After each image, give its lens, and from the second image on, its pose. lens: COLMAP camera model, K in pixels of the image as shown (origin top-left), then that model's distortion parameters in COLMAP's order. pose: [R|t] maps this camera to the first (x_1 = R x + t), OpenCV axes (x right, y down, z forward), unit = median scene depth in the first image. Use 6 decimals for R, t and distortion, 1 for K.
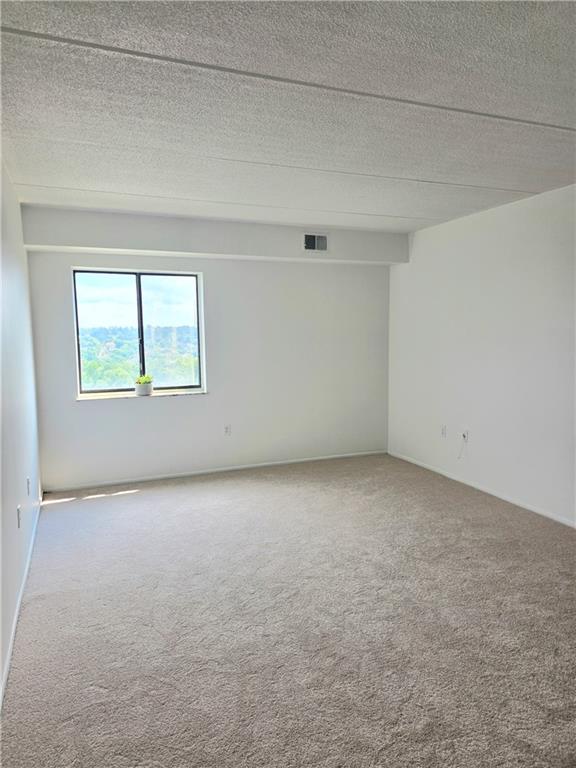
lens RADIAL K [[512.5, 0, 285.6], [0, 512.5, 382.1], [0, 0, 1]] dist [0.034981, -0.034728]
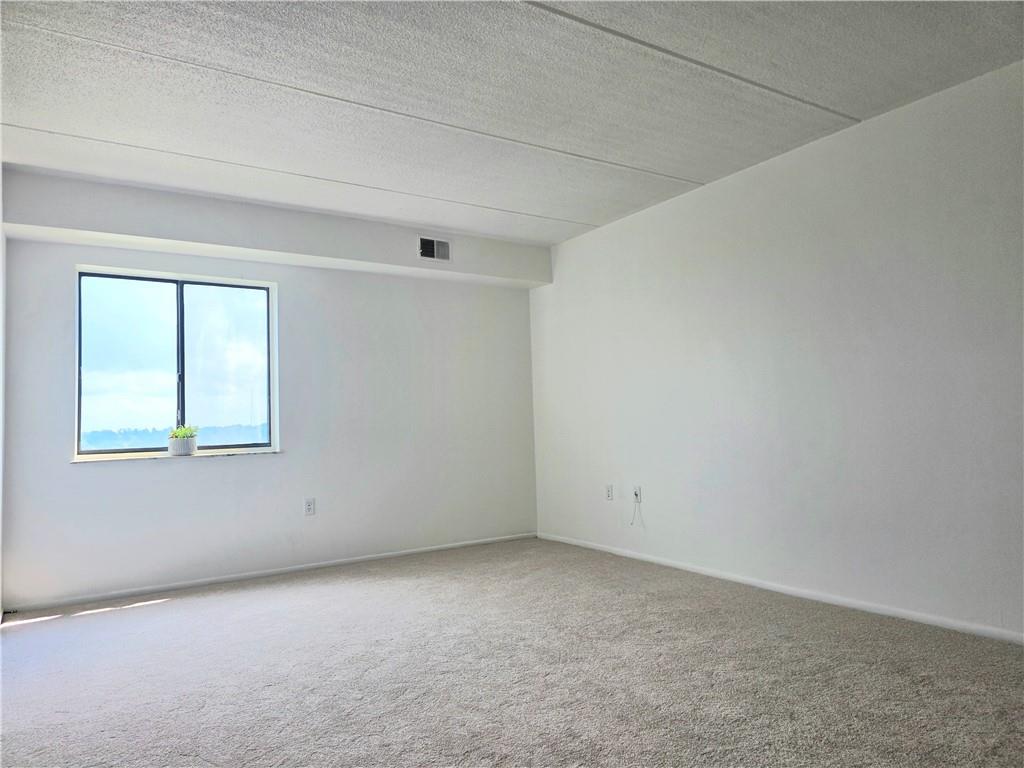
lens RADIAL K [[683.3, 0, 521.2], [0, 683.3, 385.7], [0, 0, 1]] dist [0.034981, -0.034728]
pose [[0.979713, -0.008501, 0.200227, -0.026376], [0.041464, 0.986080, -0.161020, 0.125837], [-0.196071, 0.166055, 0.966427, 0.034922]]
